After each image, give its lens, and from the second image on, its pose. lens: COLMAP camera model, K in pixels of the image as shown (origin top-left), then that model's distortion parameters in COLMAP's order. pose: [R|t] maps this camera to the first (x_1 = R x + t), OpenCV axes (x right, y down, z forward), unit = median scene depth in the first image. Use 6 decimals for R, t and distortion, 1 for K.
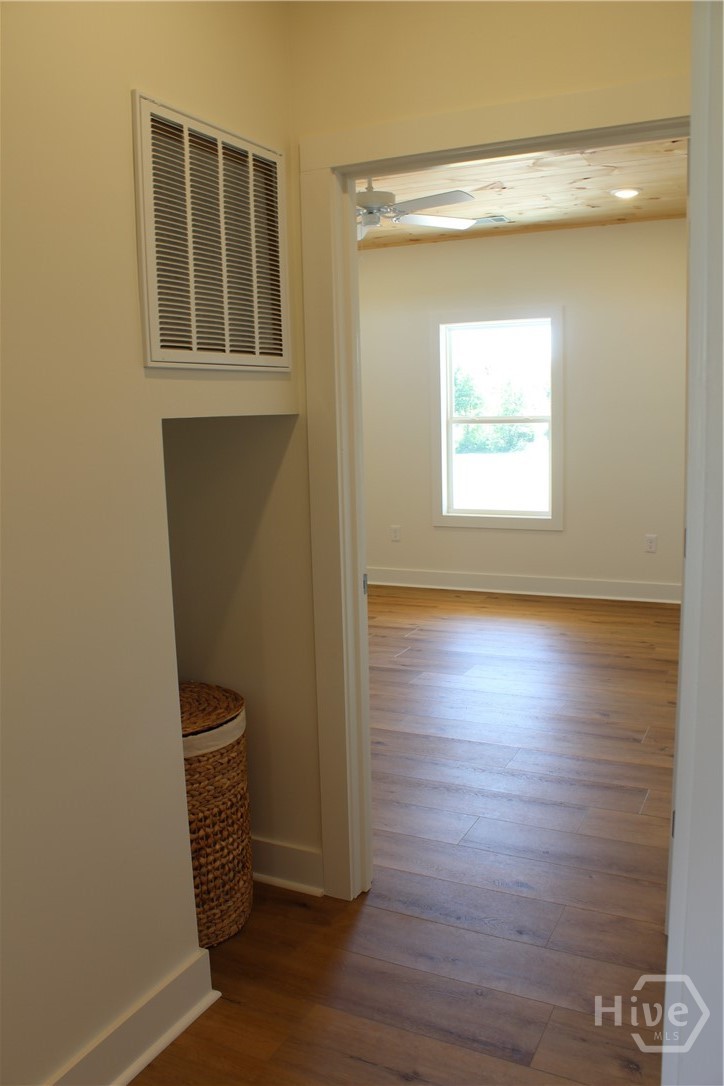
lens RADIAL K [[906.9, 0, 363.1], [0, 906.9, 537.5], [0, 0, 1]] dist [-0.114072, 0.055492]
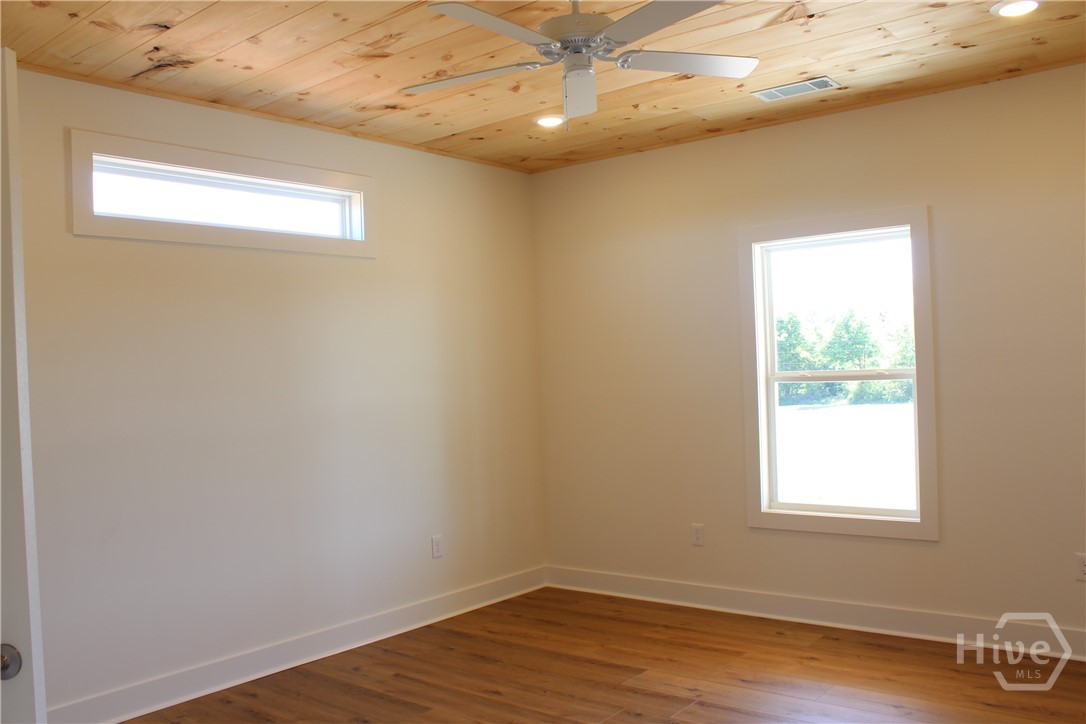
lens RADIAL K [[906.9, 0, 548.9], [0, 906.9, 368.7], [0, 0, 1]] dist [-0.114072, 0.055492]
pose [[0.974530, -0.005128, -0.224197, 0.086918], [-0.024007, 0.991608, -0.127034, -0.043645], [0.222967, 0.129181, 0.966229, 0.284674]]
